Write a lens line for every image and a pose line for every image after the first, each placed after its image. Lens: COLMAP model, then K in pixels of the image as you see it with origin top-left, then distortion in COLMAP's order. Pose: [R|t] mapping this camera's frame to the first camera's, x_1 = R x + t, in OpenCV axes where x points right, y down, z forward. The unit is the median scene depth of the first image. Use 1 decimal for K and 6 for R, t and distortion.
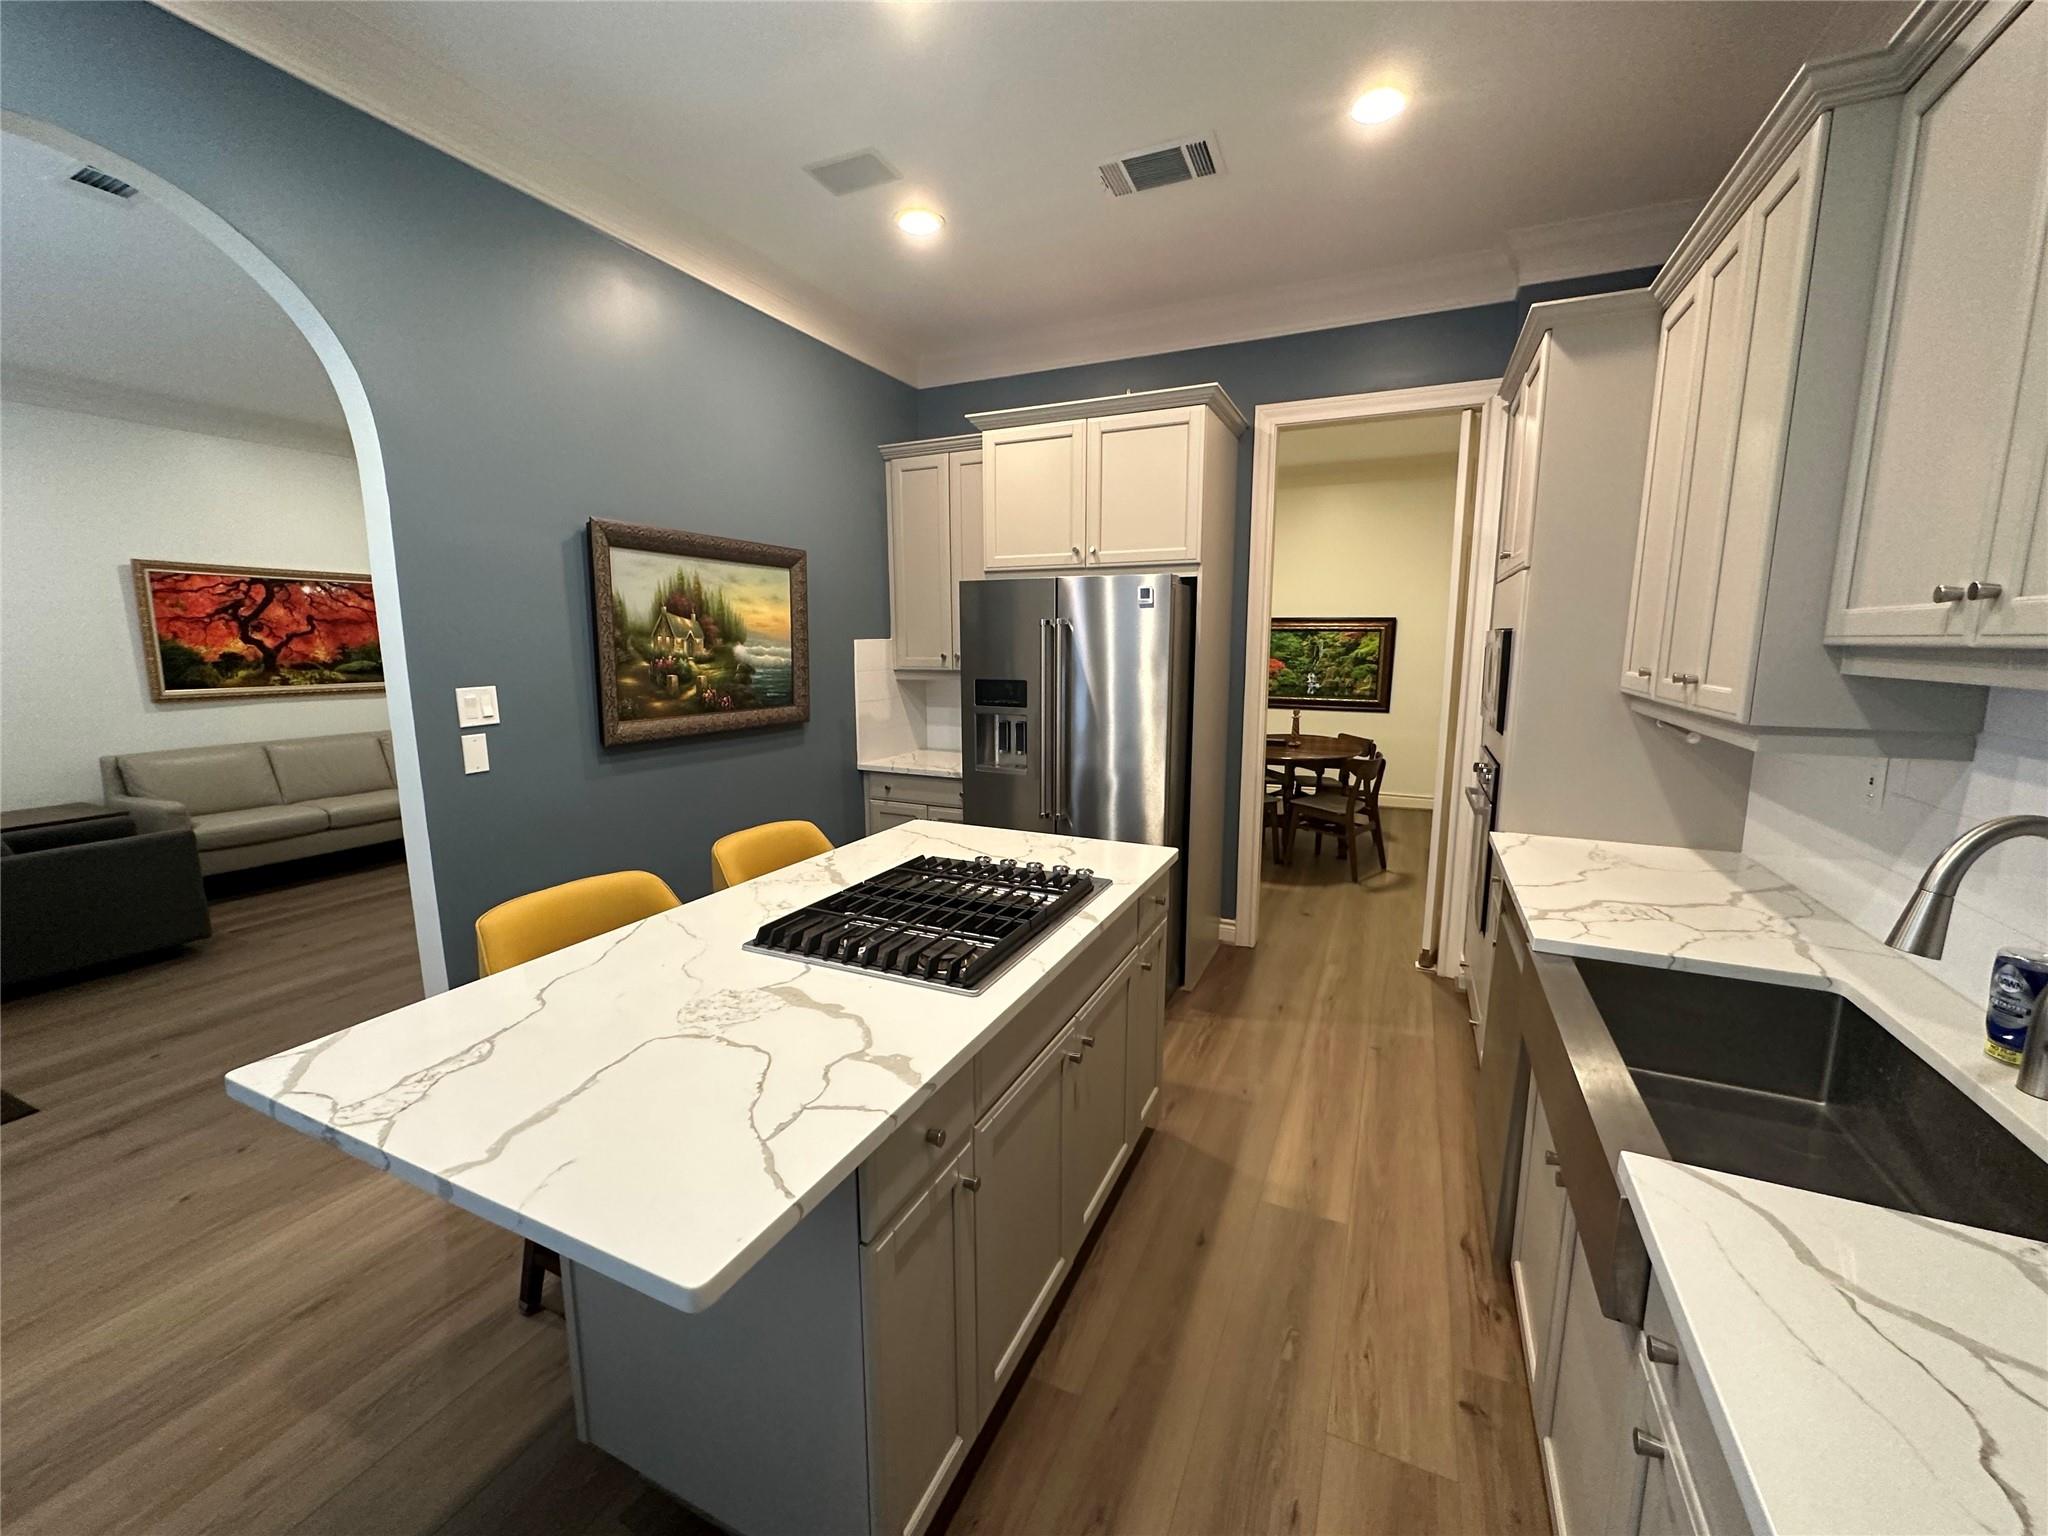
lens RADIAL K [[813.7, 0, 1026.2], [0, 813.7, 761.3], [0, 0, 1]] dist [0.001780, 0.000435]
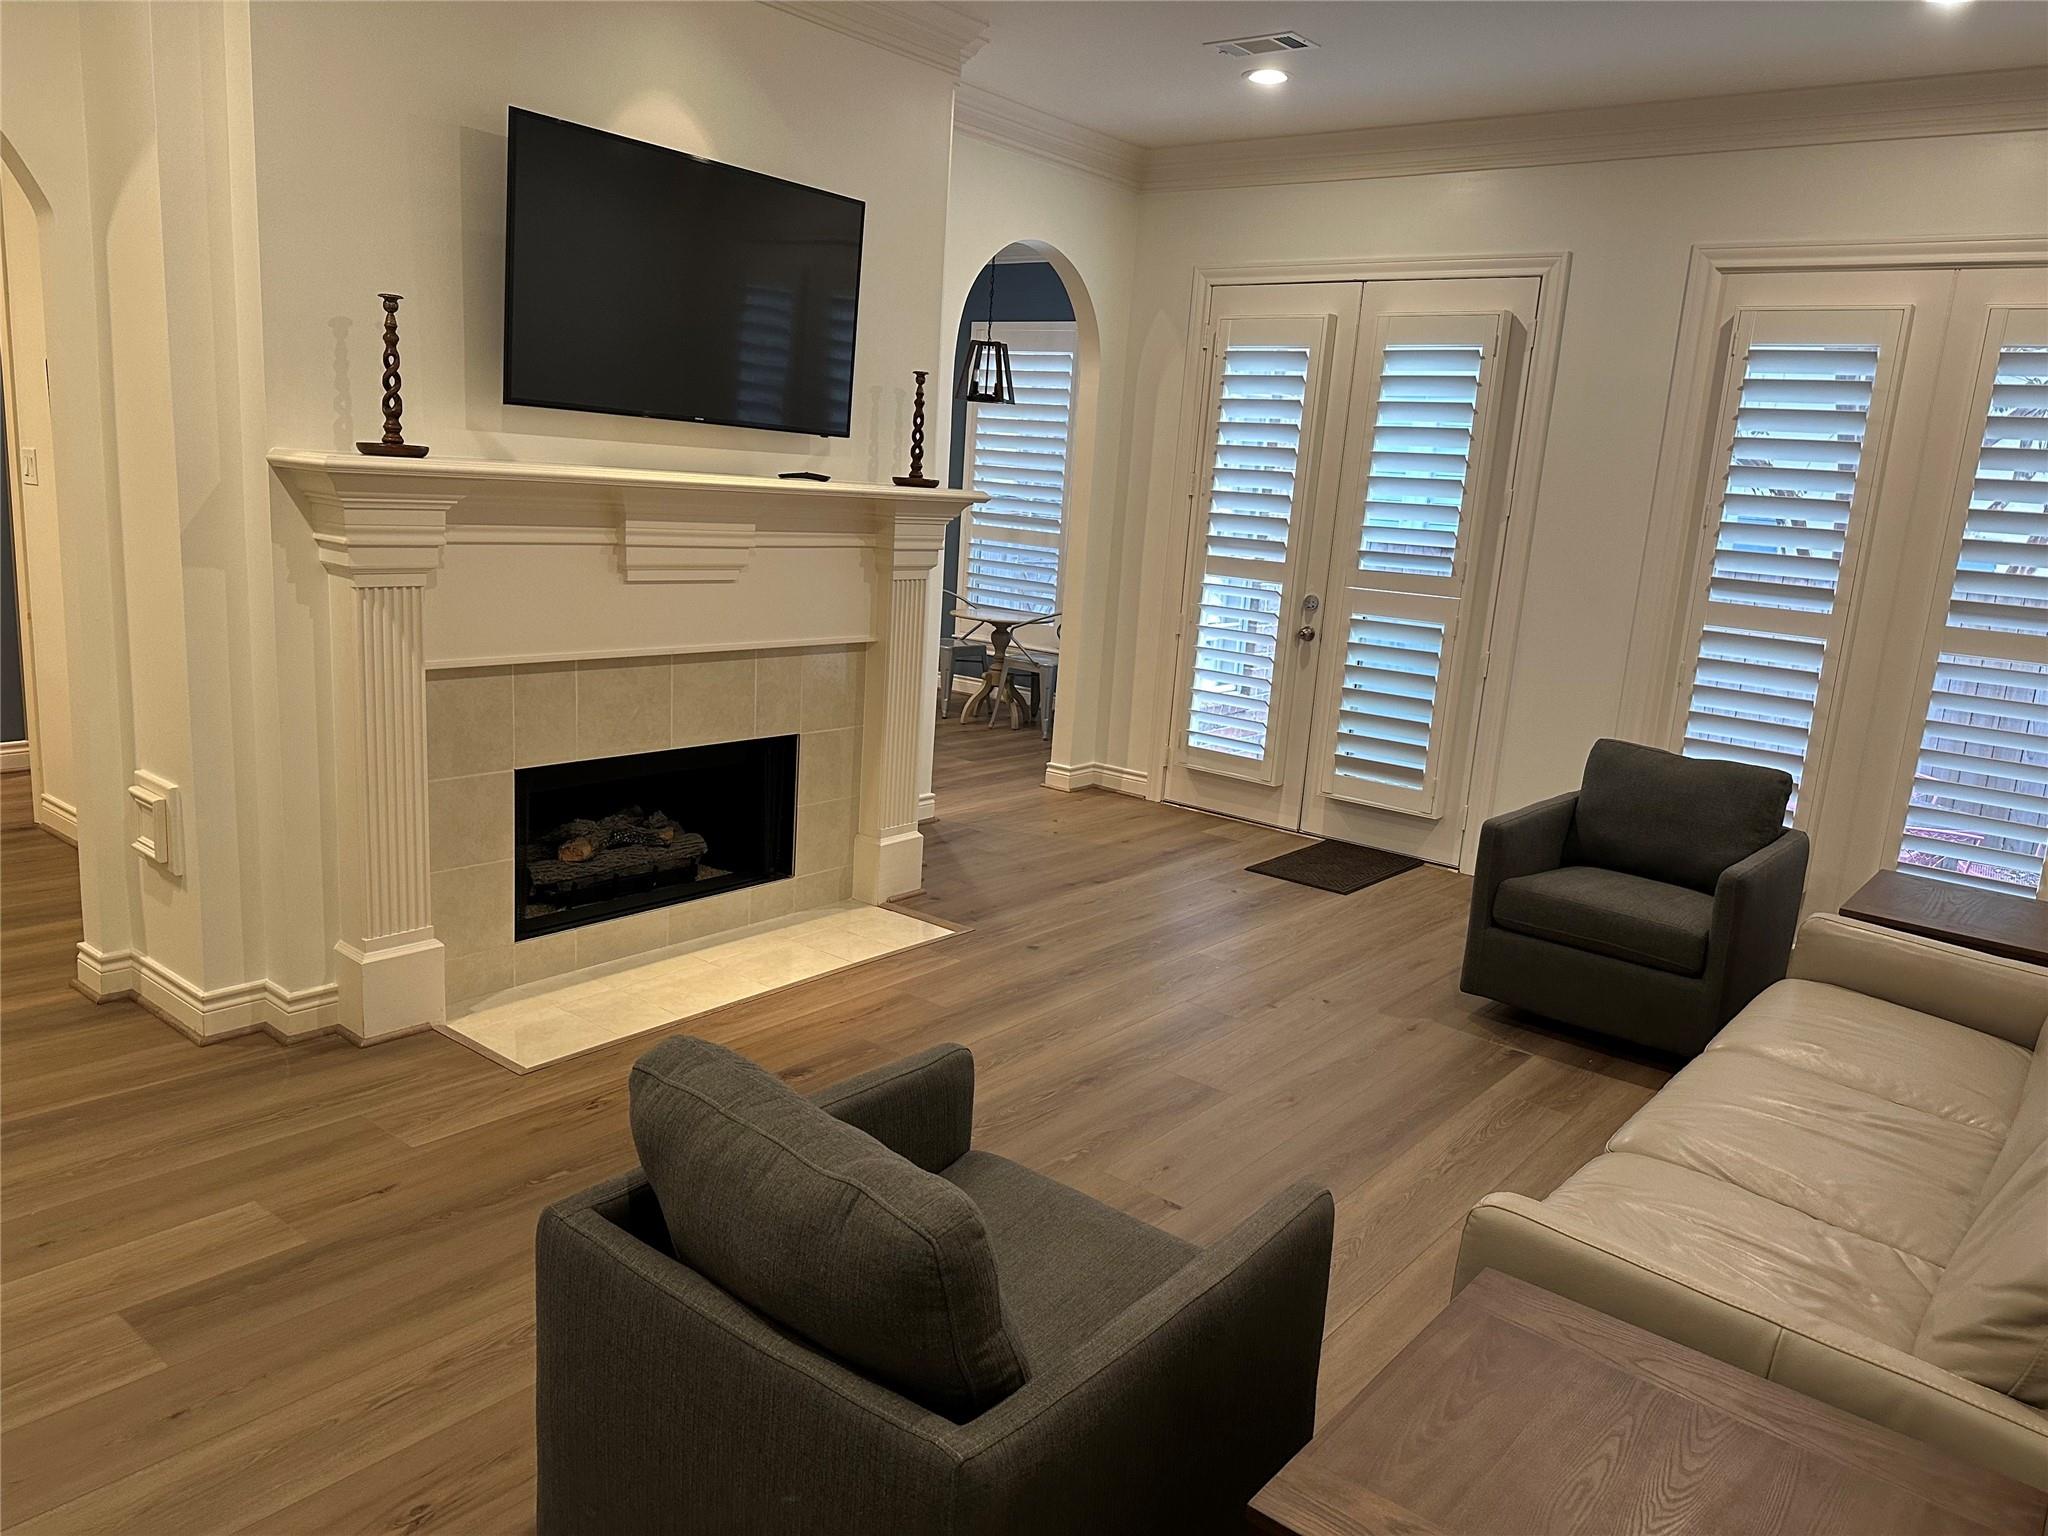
lens RADIAL K [[1432.7, 0, 1020.8], [0, 1432.7, 776.2], [0, 0, 1]] dist [0.067751, -0.072865]
pose [[-0.966808, -0.114776, 0.228272, -0.545256], [-0.027920, 0.935532, 0.352137, -0.194379], [-0.253973, 0.334076, -0.907685, 1.230366]]
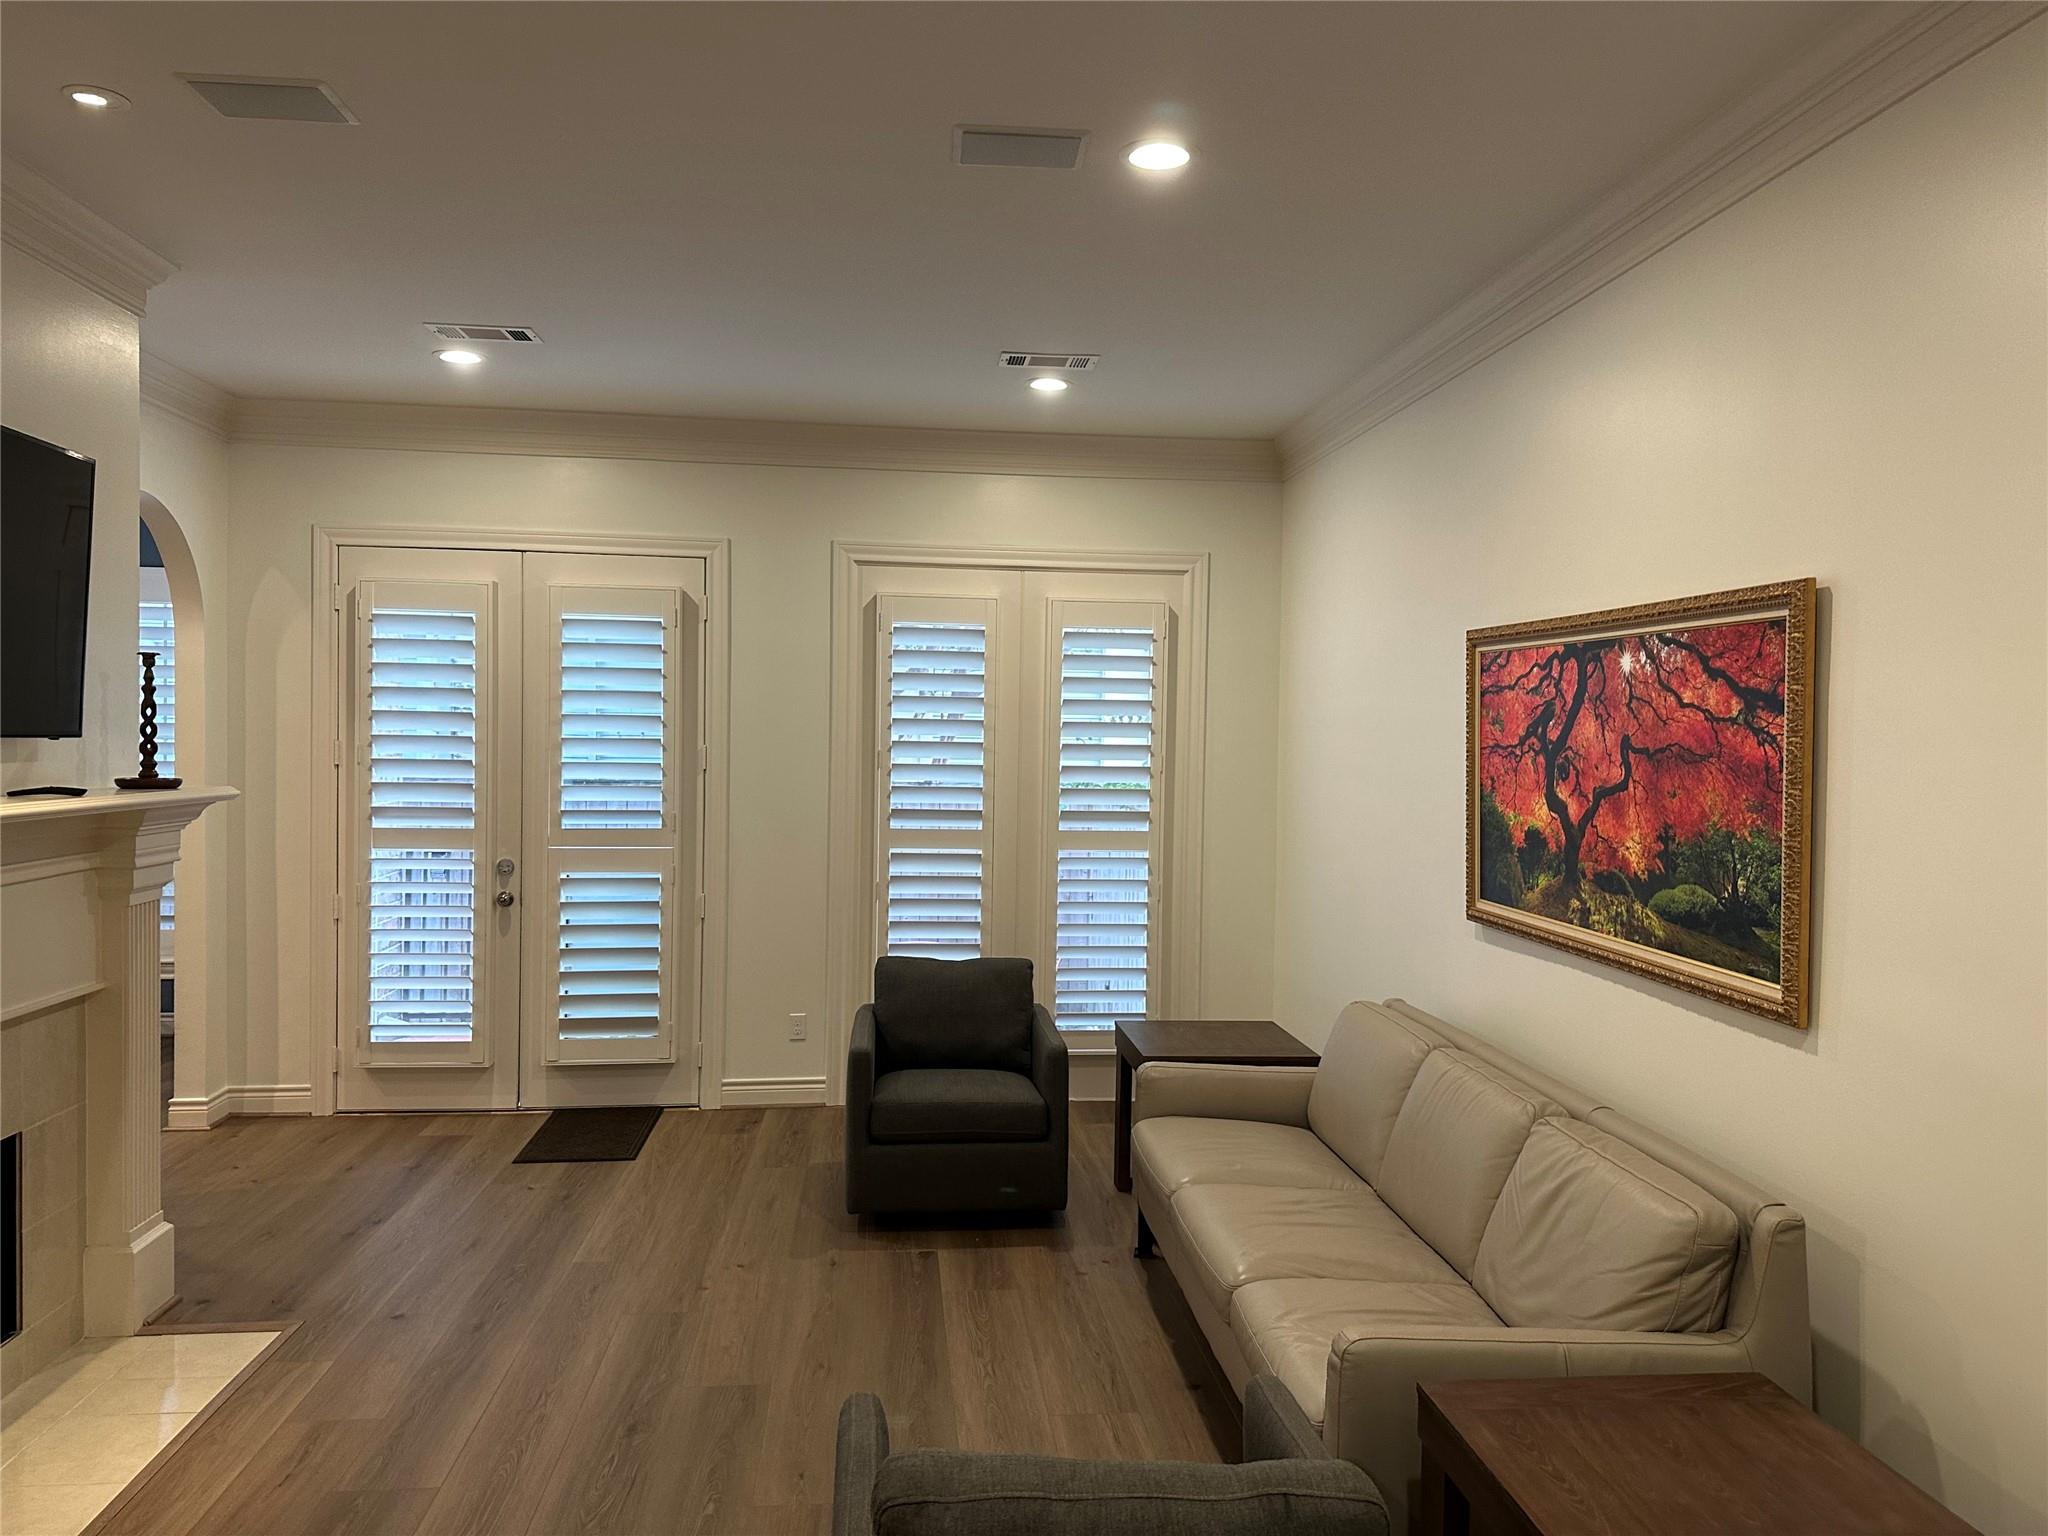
lens RADIAL K [[1432.7, 0, 1038.1], [0, 1432.7, 751.8], [0, 0, 1]] dist [0.067751, -0.072865]
pose [[-0.862055, -0.006247, -0.506777, -0.317877], [-0.091044, 0.985567, 0.142722, -0.207383], [0.498571, 0.169173, -0.850181, 1.219786]]
